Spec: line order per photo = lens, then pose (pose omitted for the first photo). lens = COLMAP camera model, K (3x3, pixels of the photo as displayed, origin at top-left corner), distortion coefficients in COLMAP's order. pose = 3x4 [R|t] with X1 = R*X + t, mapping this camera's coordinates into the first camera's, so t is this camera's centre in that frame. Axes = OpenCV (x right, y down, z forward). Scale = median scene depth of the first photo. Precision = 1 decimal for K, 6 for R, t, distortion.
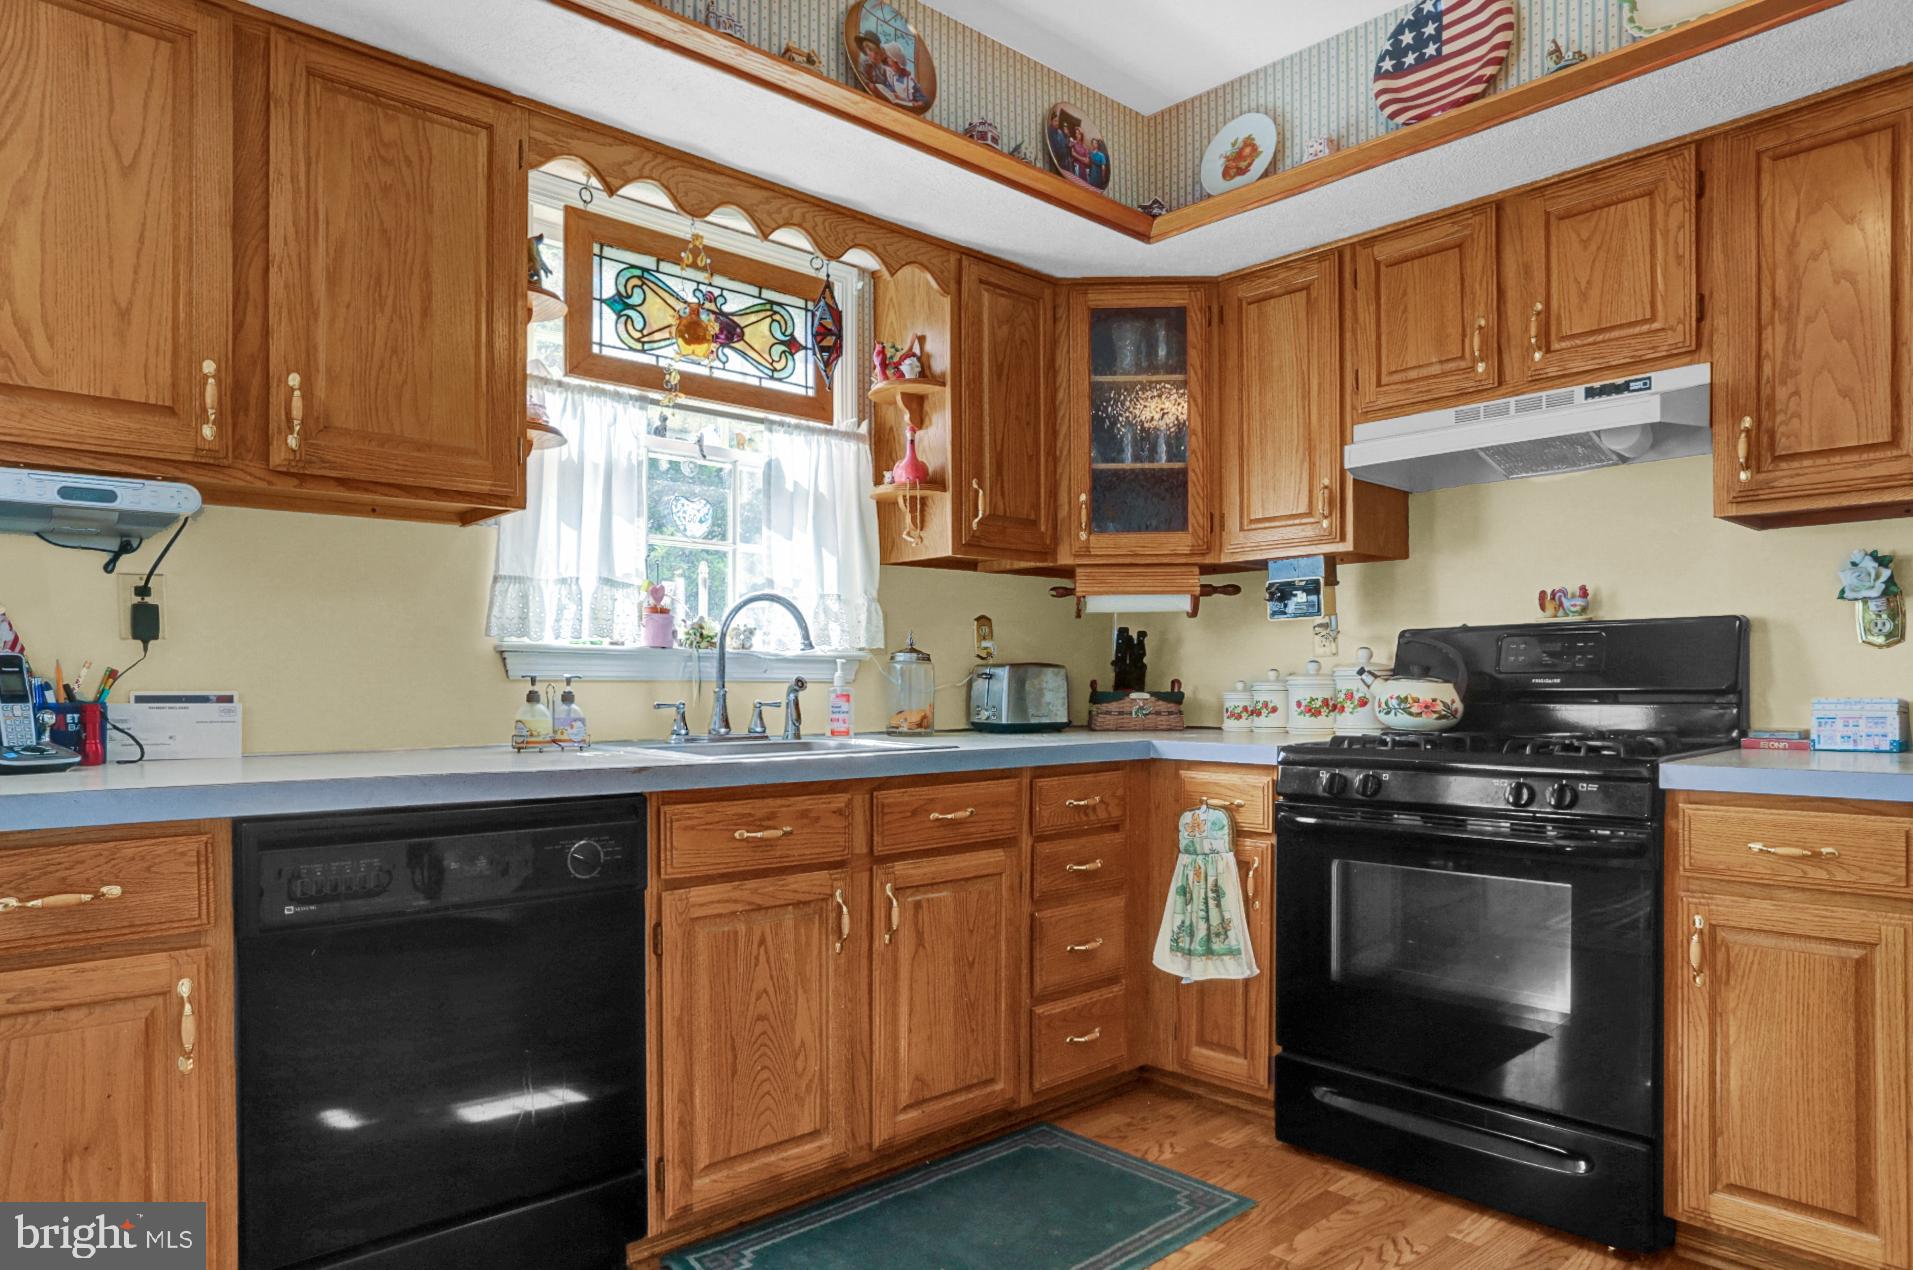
lens RADIAL K [[1155.7, 0, 920.0], [0, 1155.7, 692.6], [0, 0, 1]] dist [-0.041190, 0.018029]
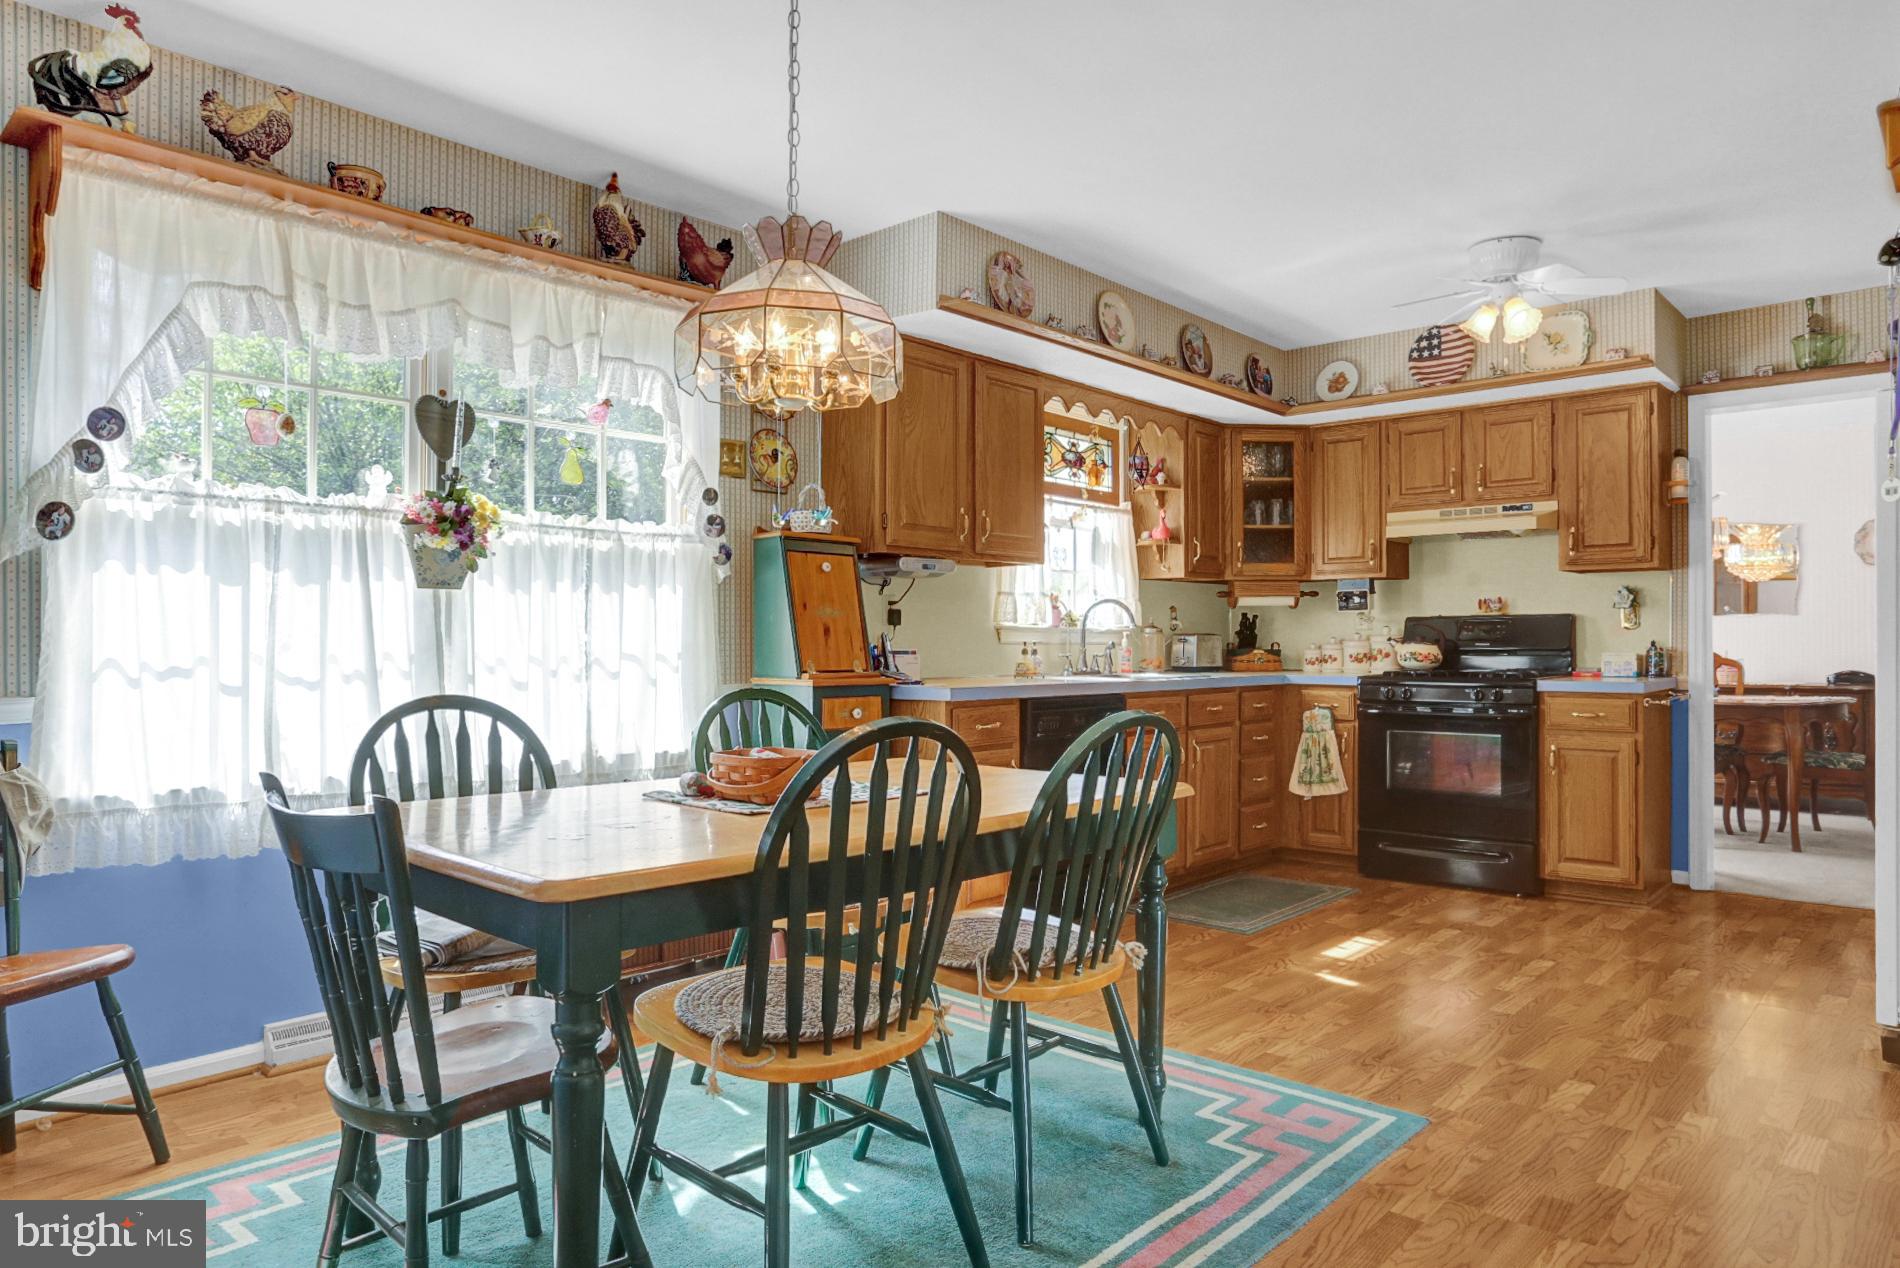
lens RADIAL K [[1147.9, 0, 948.4], [0, 1147.9, 635.1], [0, 0, 1]] dist [-0.041190, 0.018029]
pose [[0.994177, 0.002722, 0.107723, -0.604945], [-0.001372, 0.999920, -0.012602, 0.000190], [-0.107748, 0.012381, 0.994101, -0.896097]]
